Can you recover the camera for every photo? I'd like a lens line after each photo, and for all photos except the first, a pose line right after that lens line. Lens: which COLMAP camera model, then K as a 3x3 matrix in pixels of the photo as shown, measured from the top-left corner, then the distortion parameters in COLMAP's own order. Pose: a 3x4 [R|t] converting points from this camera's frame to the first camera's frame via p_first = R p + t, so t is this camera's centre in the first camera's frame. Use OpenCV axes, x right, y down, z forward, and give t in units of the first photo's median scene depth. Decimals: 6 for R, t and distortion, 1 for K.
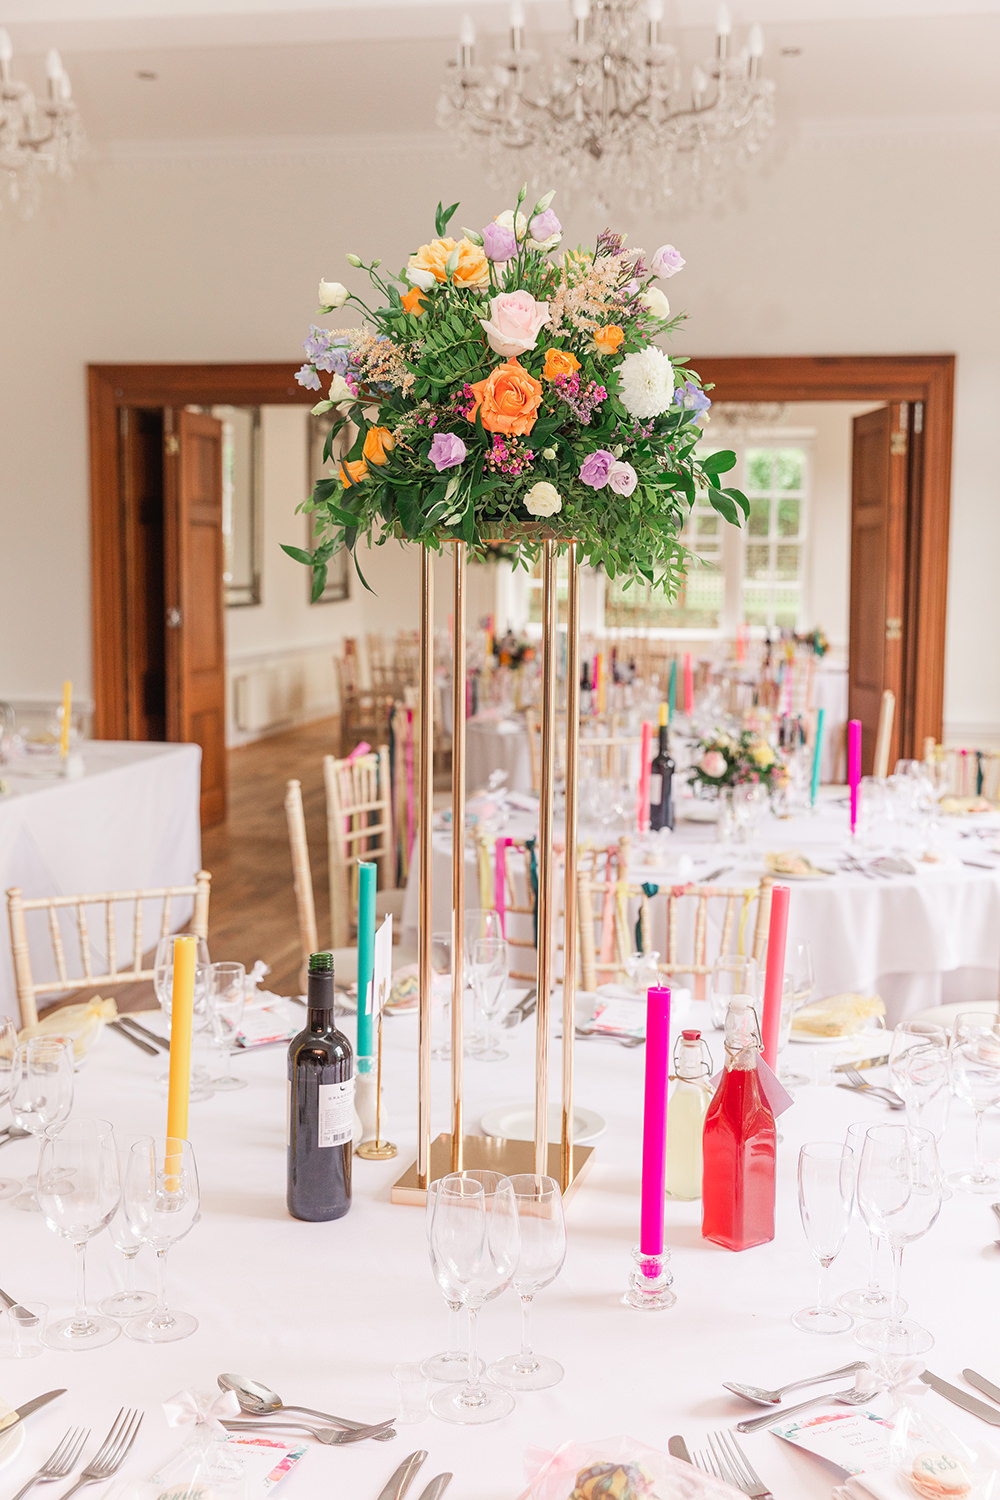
lens RADIAL K [[1807.4, 0, 500.6], [0, 1807.4, 750.3], [0, 0, 1]] dist [0.011539, 0.000000]
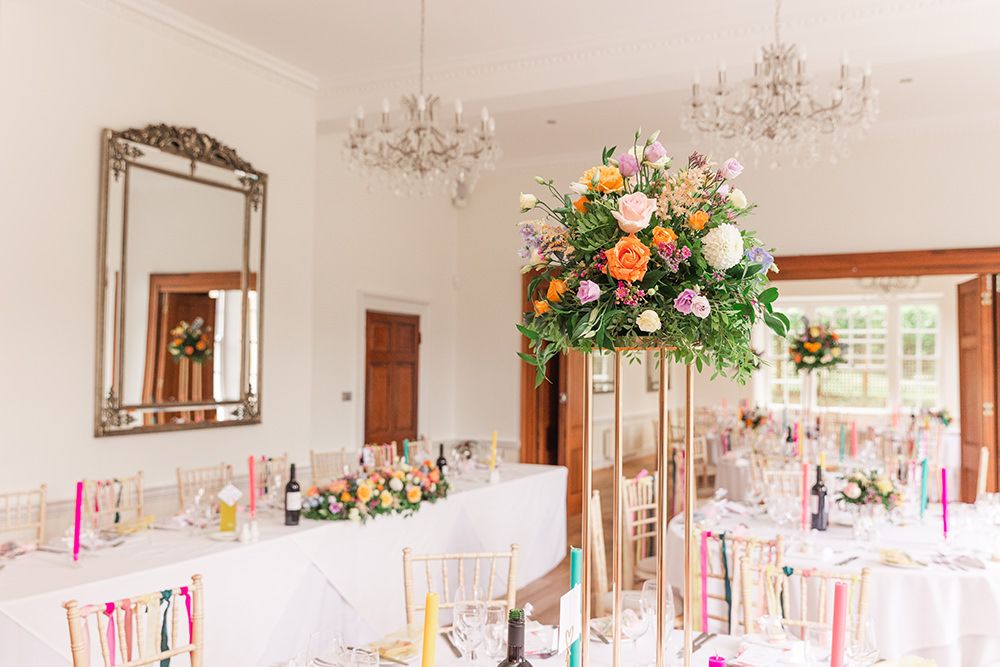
lens RADIAL K [[926.9, 0, 499.9], [0, 926.9, 331.8], [0, 0, 1]] dist [0.003096, 0.000000]
pose [[0.956990, -0.010232, -0.289940, 0.060407], [-0.032026, 0.989544, -0.140628, -0.006280], [0.288347, 0.143865, 0.946657, 0.097426]]
